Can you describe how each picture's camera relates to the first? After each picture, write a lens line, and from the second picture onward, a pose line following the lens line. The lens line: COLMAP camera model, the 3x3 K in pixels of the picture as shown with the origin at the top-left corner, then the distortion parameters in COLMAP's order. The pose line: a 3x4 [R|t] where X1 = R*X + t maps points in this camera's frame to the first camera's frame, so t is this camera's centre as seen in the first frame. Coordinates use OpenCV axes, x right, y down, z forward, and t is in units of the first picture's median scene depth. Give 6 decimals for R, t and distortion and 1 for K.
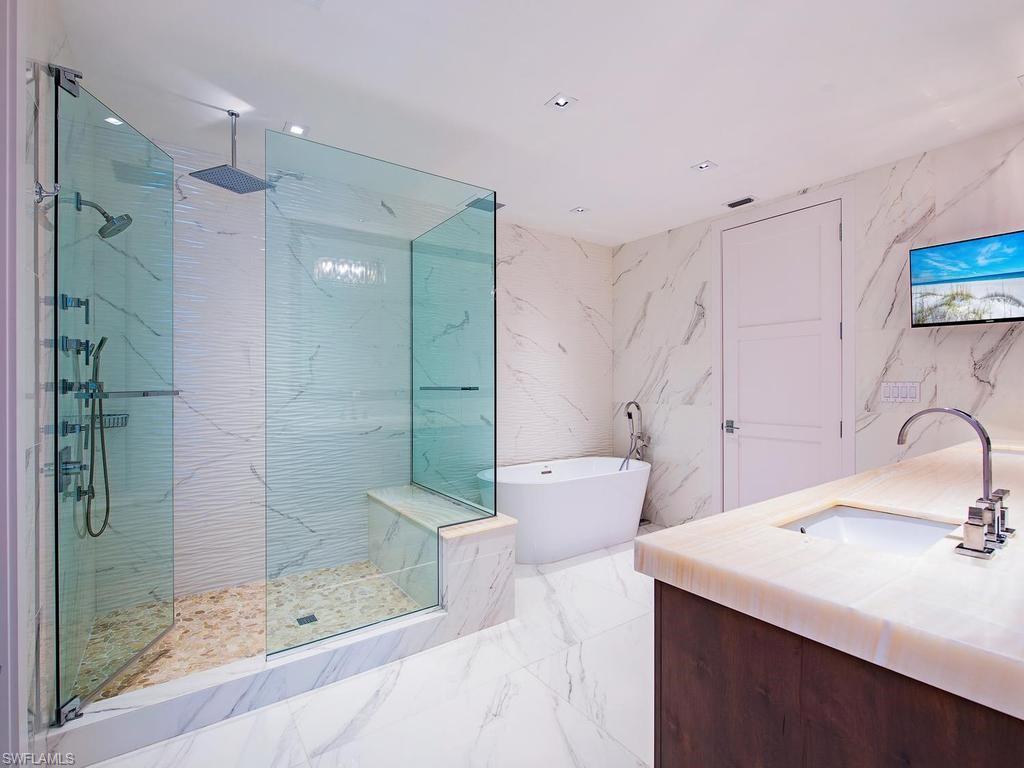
lens RADIAL K [[483.1, 0, 510.5], [0, 483.1, 383.1], [0, 0, 1]] dist [0.001102, 0.000103]
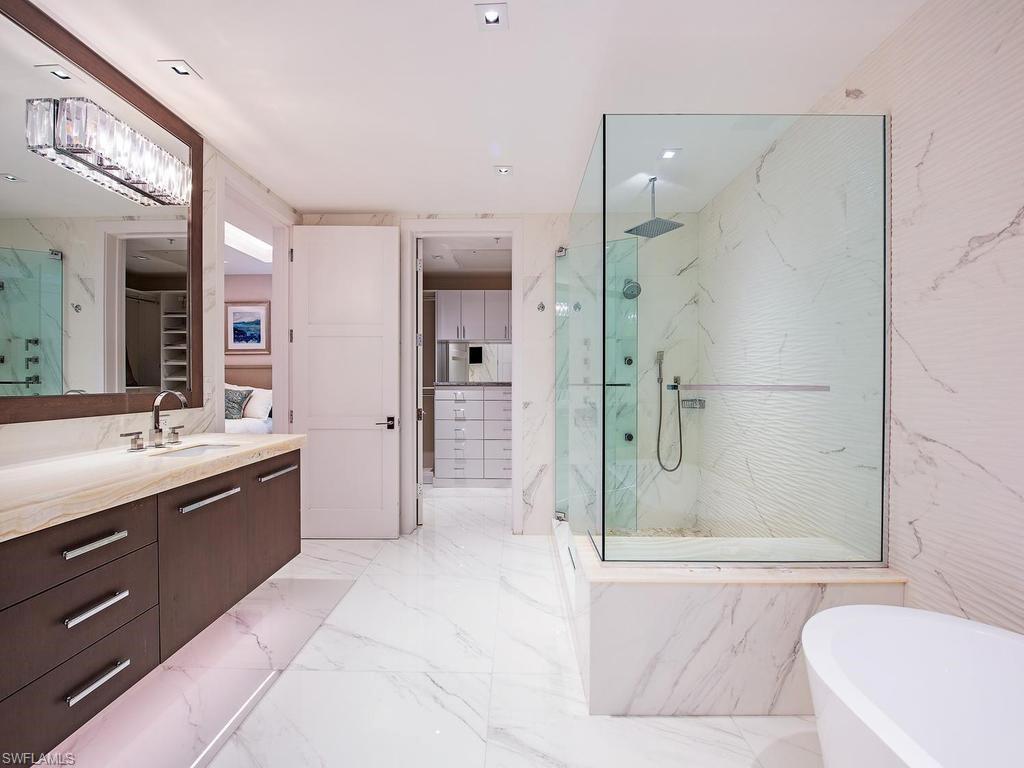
lens RADIAL K [[429.6, 0, 510.8], [0, 429.6, 379.7], [0, 0, 1]] dist [-0.004009, -0.000264]
pose [[-0.595379, 0.000141, -0.803445, 0.553973], [-0.002685, 0.999994, 0.002166, 0.000772], [0.803440, 0.003447, -0.595375, 1.230212]]
